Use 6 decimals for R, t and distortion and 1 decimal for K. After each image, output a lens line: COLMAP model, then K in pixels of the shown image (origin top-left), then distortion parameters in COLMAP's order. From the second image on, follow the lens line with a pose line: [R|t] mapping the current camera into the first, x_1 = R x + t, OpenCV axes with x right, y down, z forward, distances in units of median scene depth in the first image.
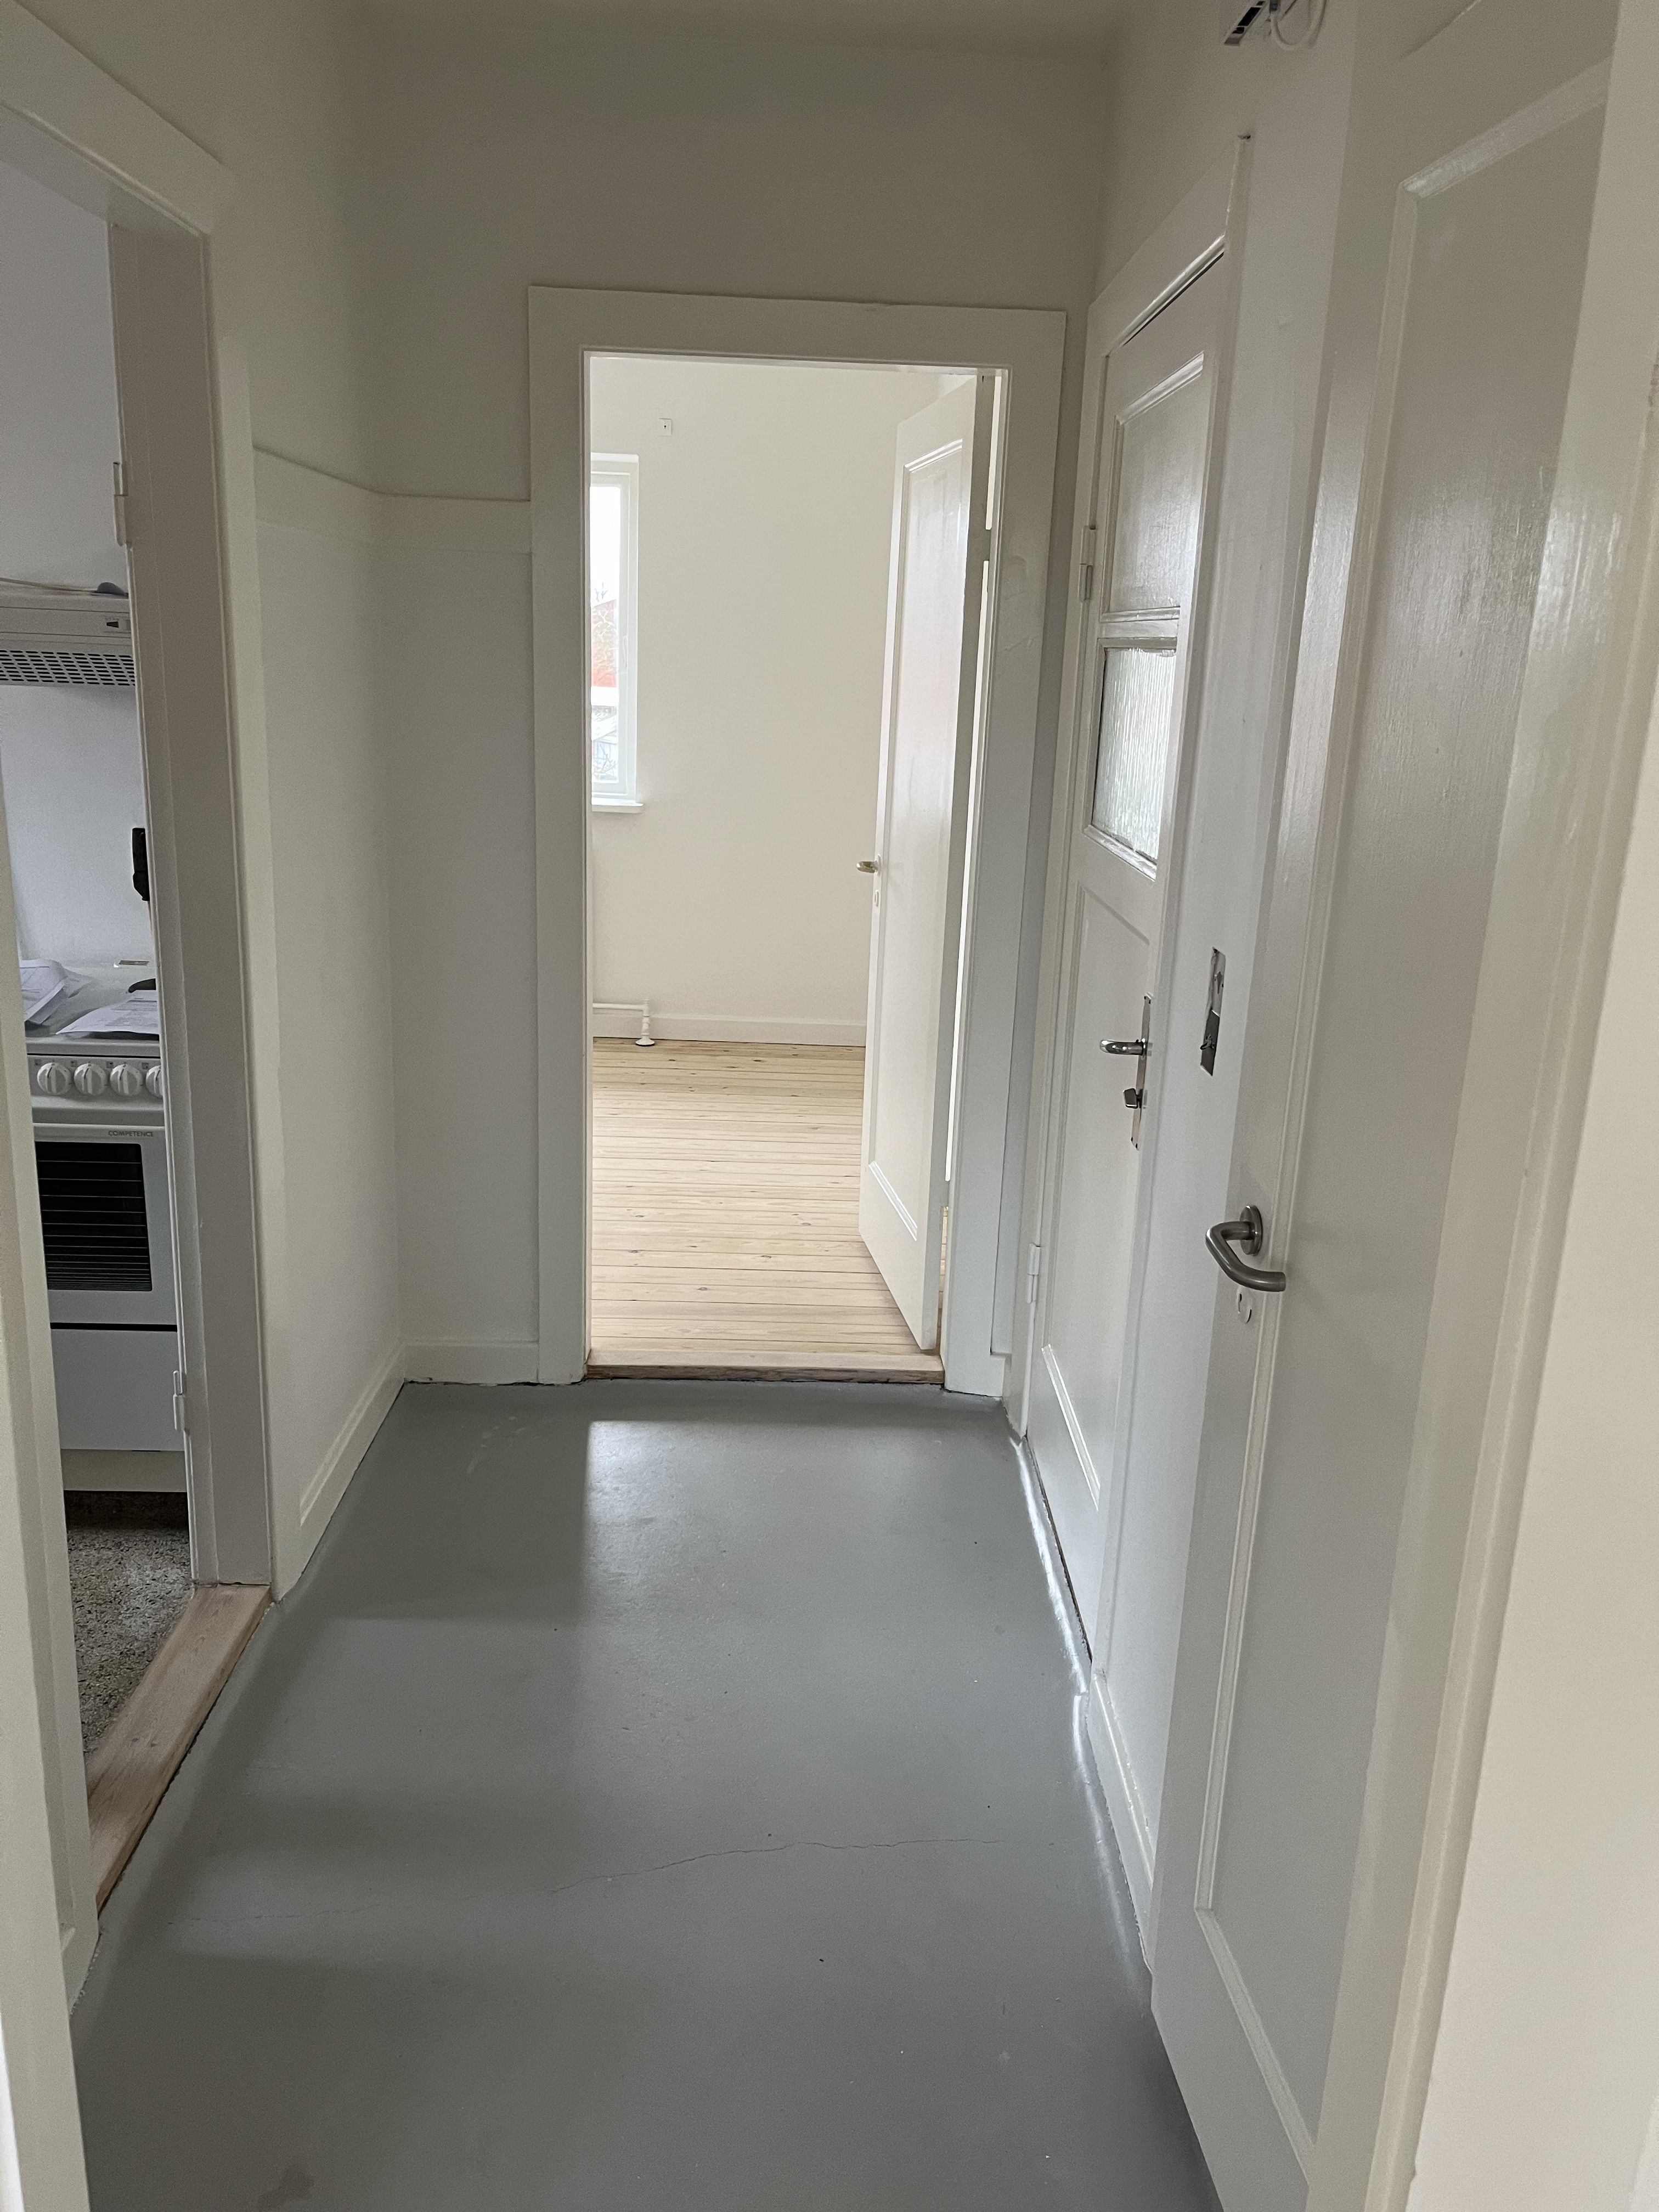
lens RADIAL K [[1699.4, 0, 829.5], [0, 1699.4, 1106.0], [0, 0, 1]] dist [0.057676, -0.040514]
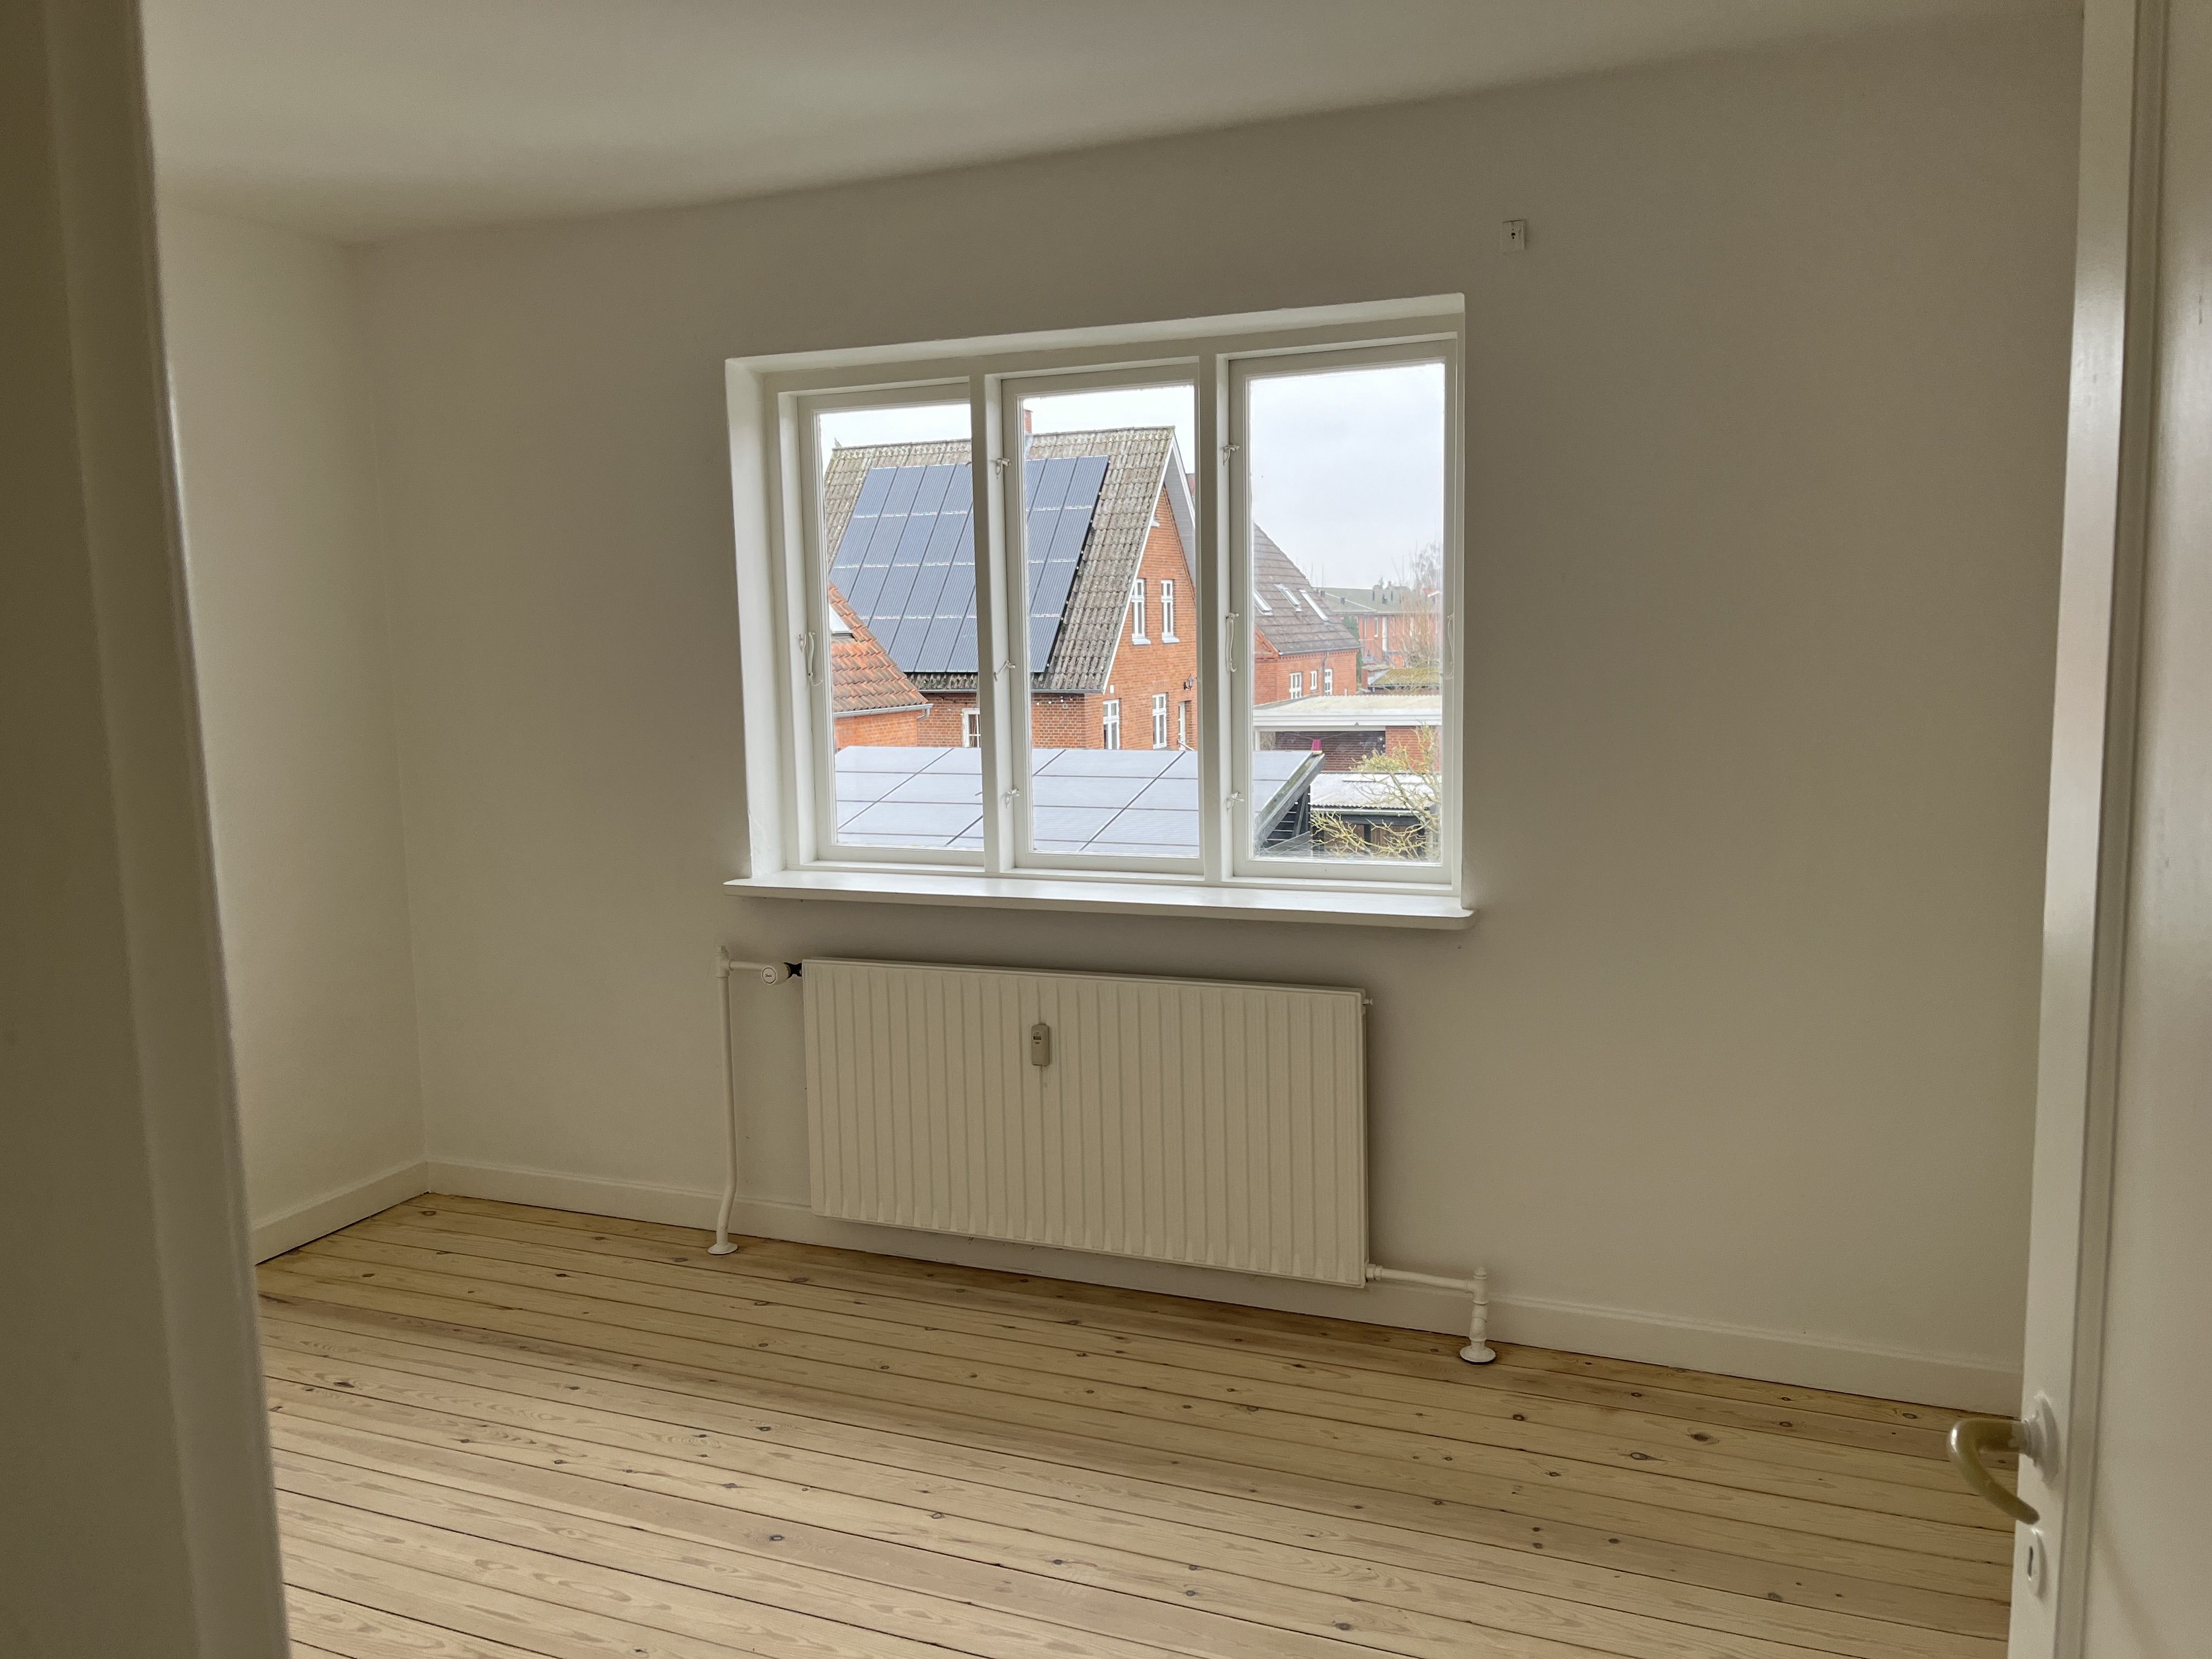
lens RADIAL K [[1699.4, 0, 1106.0], [0, 1699.4, 829.5], [0, 0, 1]] dist [0.057676, -0.040514]
pose [[0.913435, -0.012730, -0.406786, 0.004797], [-0.048517, 0.988977, -0.139894, -0.121413], [0.404083, 0.147520, 0.902748, 0.460327]]
